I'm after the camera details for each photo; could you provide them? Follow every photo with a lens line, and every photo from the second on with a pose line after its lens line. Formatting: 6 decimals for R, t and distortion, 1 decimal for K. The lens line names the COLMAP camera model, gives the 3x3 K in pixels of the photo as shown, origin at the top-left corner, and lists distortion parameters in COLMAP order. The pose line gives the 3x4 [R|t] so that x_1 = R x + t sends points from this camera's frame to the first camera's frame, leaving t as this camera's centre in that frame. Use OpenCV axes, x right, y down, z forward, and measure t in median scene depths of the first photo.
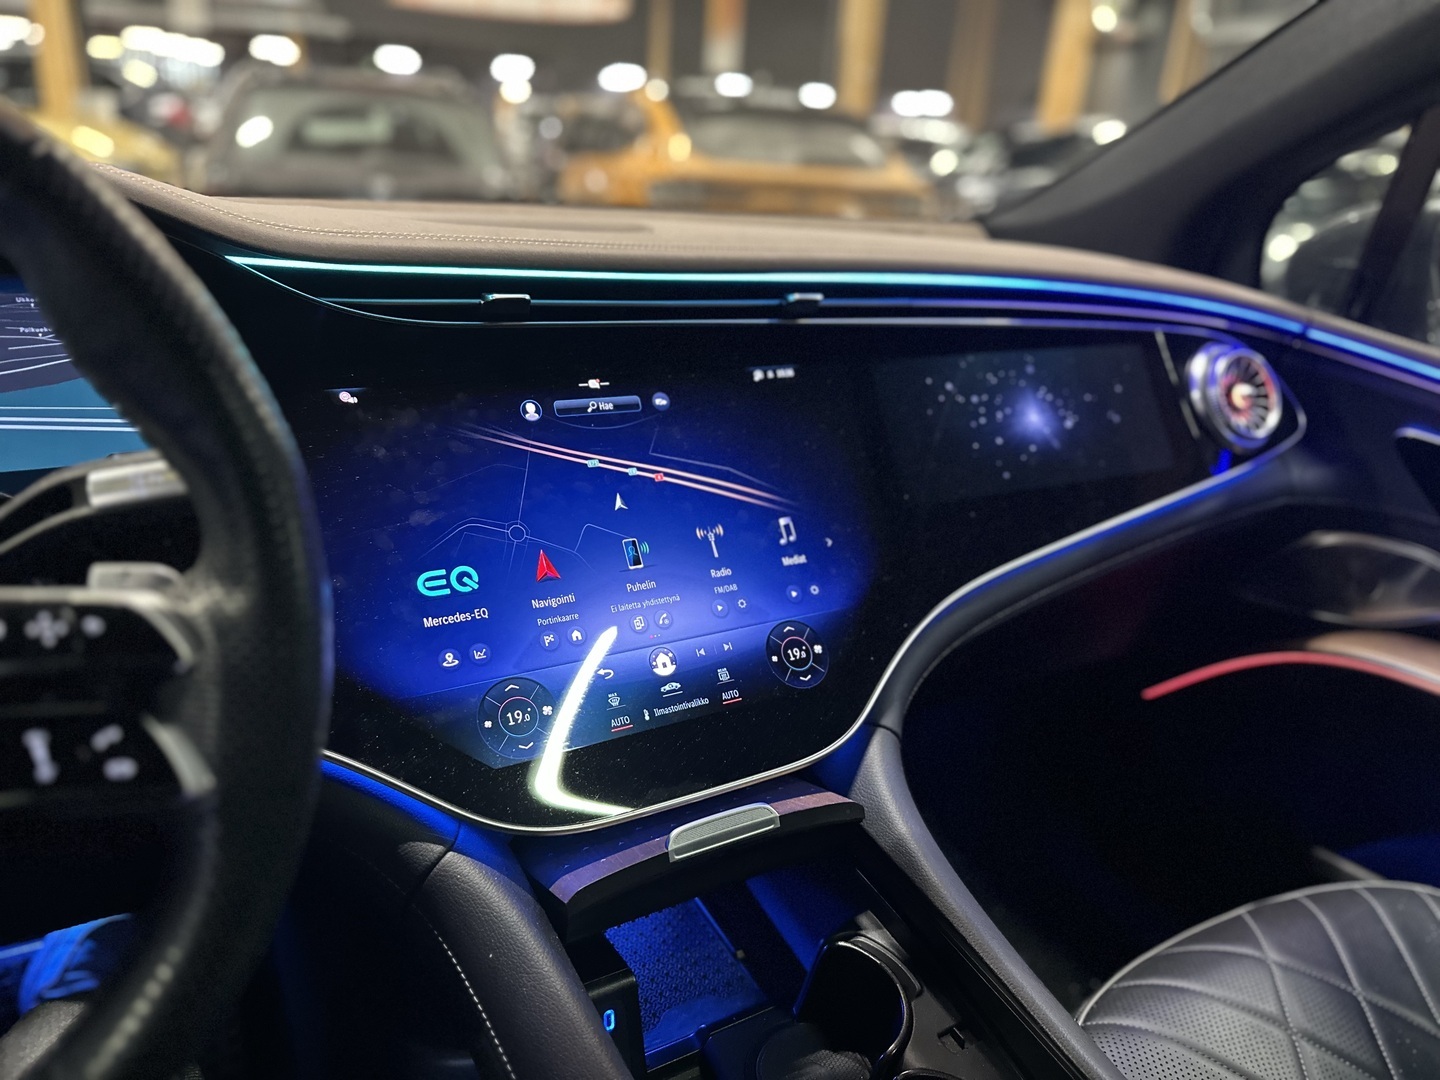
lens RADIAL K [[1033.7, 0, 665.0], [0, 1033.7, 568.2], [0, 0, 1]] dist [0.057001, -0.118000]
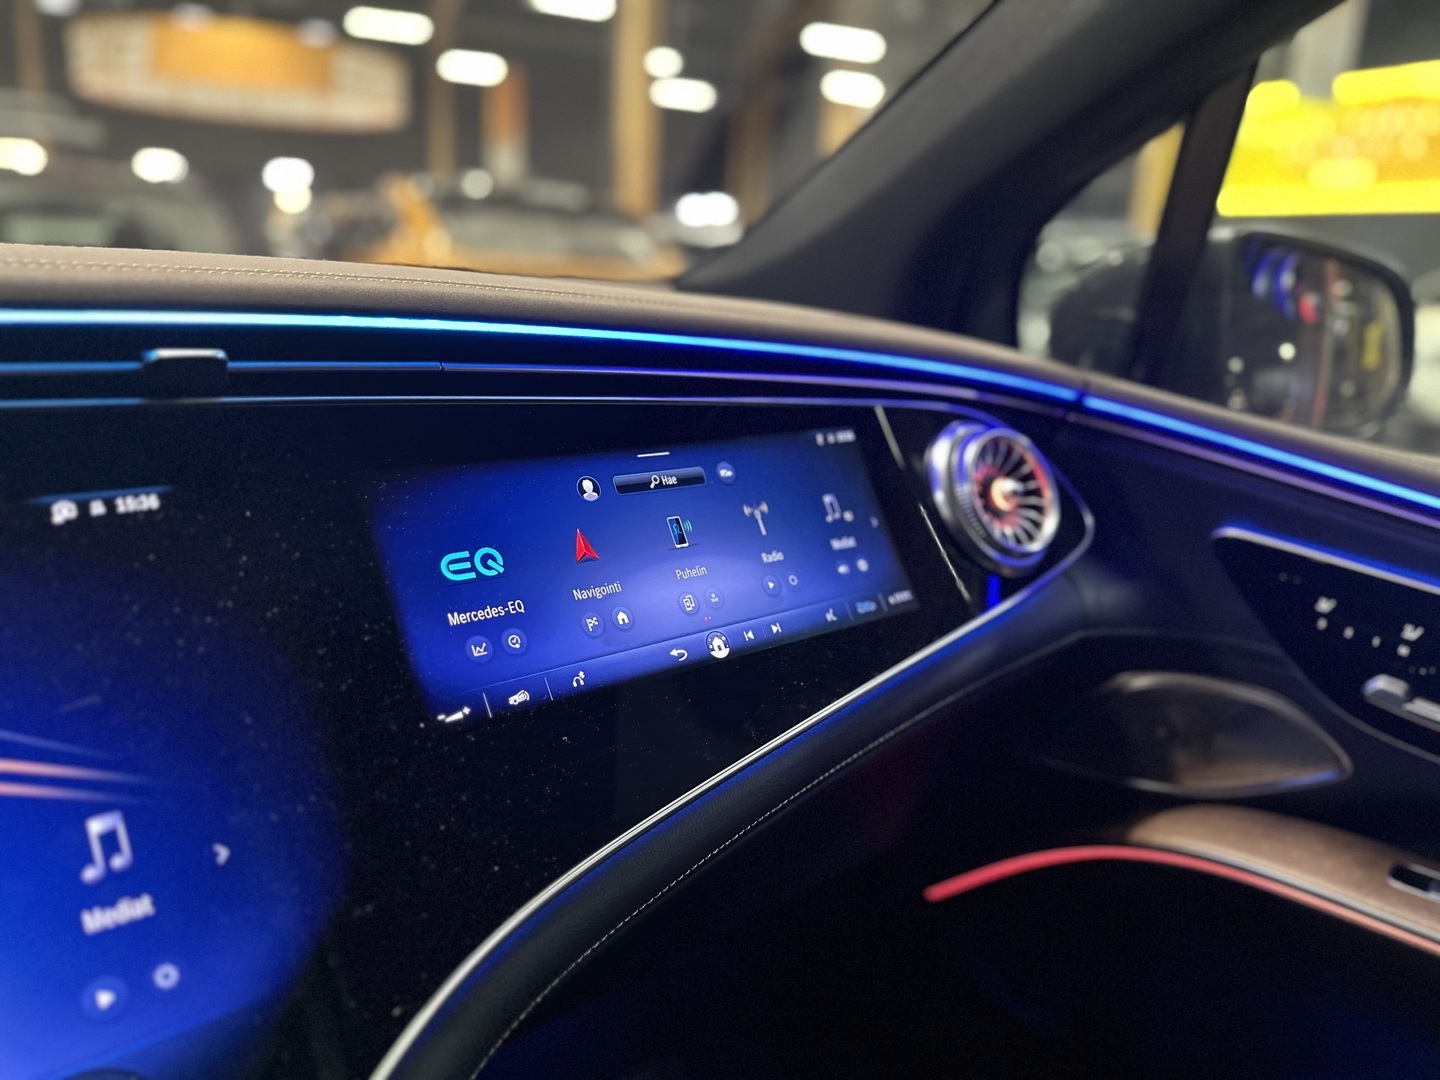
lens RADIAL K [[1033.7, 0, 665.0], [0, 1033.7, 568.2], [0, 0, 1]] dist [0.057001, -0.118000]
pose [[0.983916, -0.058352, 0.168834, 0.212358], [0.073744, 0.993529, -0.086383, -0.073404], [-0.162701, 0.097444, 0.981852, 0.361805]]
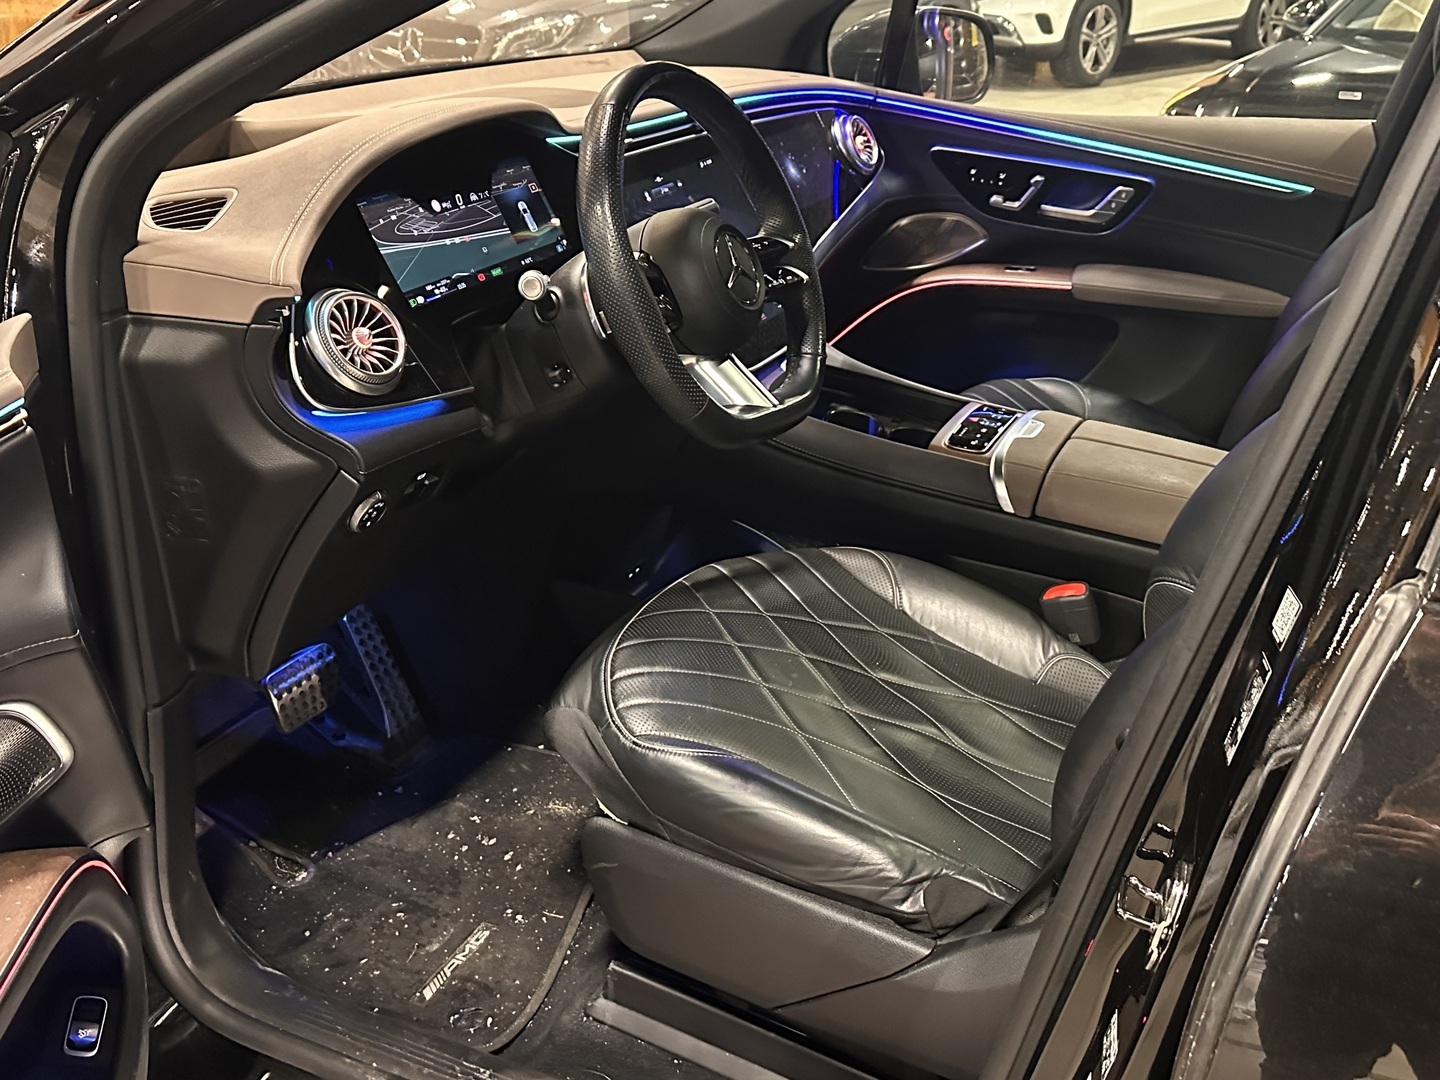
lens RADIAL K [[1315.8, 0, 713.9], [0, 1315.8, 496.7], [0, 0, 1]] dist [0.128427, -0.002584]
pose [[0.824338, -0.275120, 0.494749, -0.905936], [0.254207, 0.960791, 0.110724, 0.095128], [-0.505813, 0.034494, 0.861953, -0.772491]]
